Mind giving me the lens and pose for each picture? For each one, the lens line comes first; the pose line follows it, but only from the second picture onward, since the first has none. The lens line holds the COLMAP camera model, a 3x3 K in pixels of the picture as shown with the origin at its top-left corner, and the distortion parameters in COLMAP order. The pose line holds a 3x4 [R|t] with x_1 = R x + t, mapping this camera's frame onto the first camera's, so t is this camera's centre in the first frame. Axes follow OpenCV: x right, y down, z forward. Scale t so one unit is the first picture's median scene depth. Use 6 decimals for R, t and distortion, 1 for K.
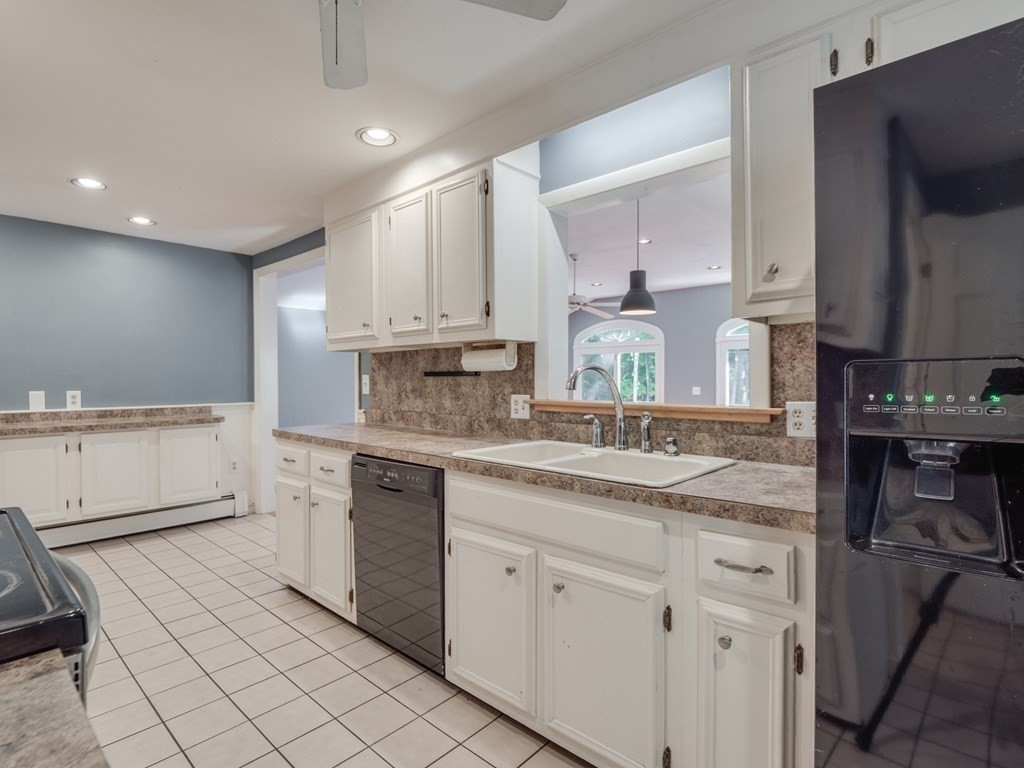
lens RADIAL K [[531.4, 0, 506.2], [0, 531.4, 381.2], [0, 0, 1]] dist [-0.003509, -0.000036]
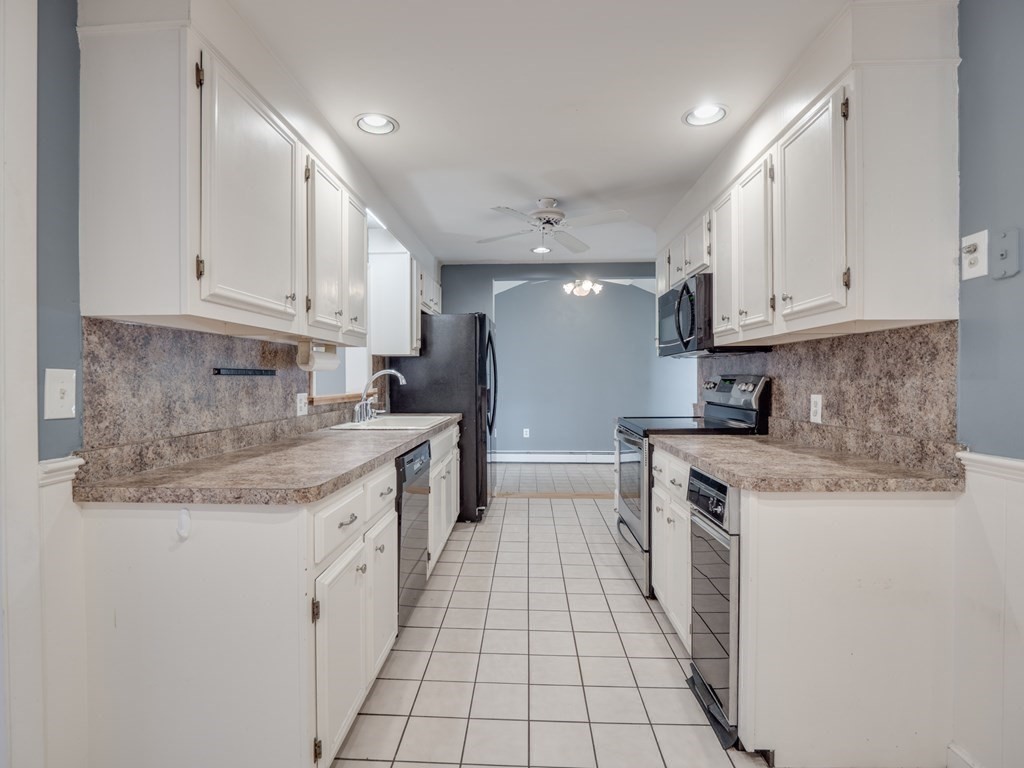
lens RADIAL K [[502.4, 0, 507.5], [0, 502.4, 379.1], [0, 0, 1]] dist [-0.012556, -0.002670]
pose [[-0.648841, 0.003050, 0.760918, -0.780871], [0.009117, 0.999951, 0.003766, -0.002803], [-0.760869, 0.009381, -0.648837, 1.021507]]
